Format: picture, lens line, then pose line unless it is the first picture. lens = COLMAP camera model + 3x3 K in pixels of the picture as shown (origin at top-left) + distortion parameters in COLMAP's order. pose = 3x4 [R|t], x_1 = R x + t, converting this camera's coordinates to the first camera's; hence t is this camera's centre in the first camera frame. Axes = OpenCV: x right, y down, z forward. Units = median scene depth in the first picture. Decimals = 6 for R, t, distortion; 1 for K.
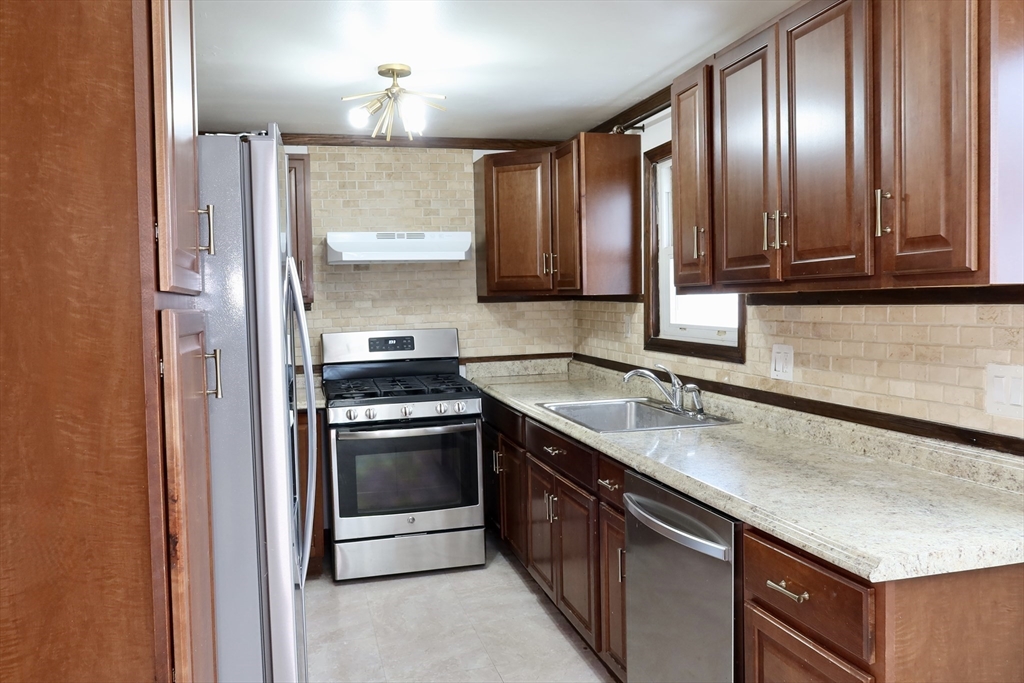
lens RADIAL K [[807.3, 0, 512.0], [0, 807.3, 341.5], [0, 0, 1]] dist [-0.020032, 0.004760]
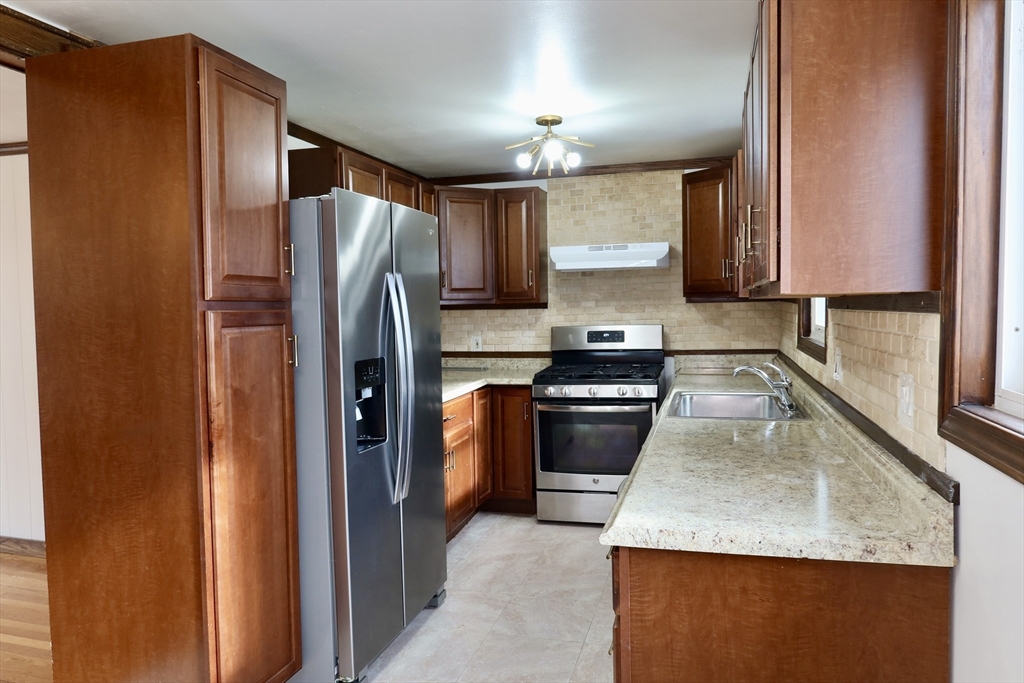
lens RADIAL K [[708.7, 0, 512.0], [0, 708.7, 341.5], [0, 0, 1]] dist [-0.029788, 0.001959]
pose [[0.863828, 0.032626, -0.502730, 0.279630], [-0.026783, 0.999464, 0.018843, -0.006224], [0.503075, -0.002813, 0.864238, 0.007059]]
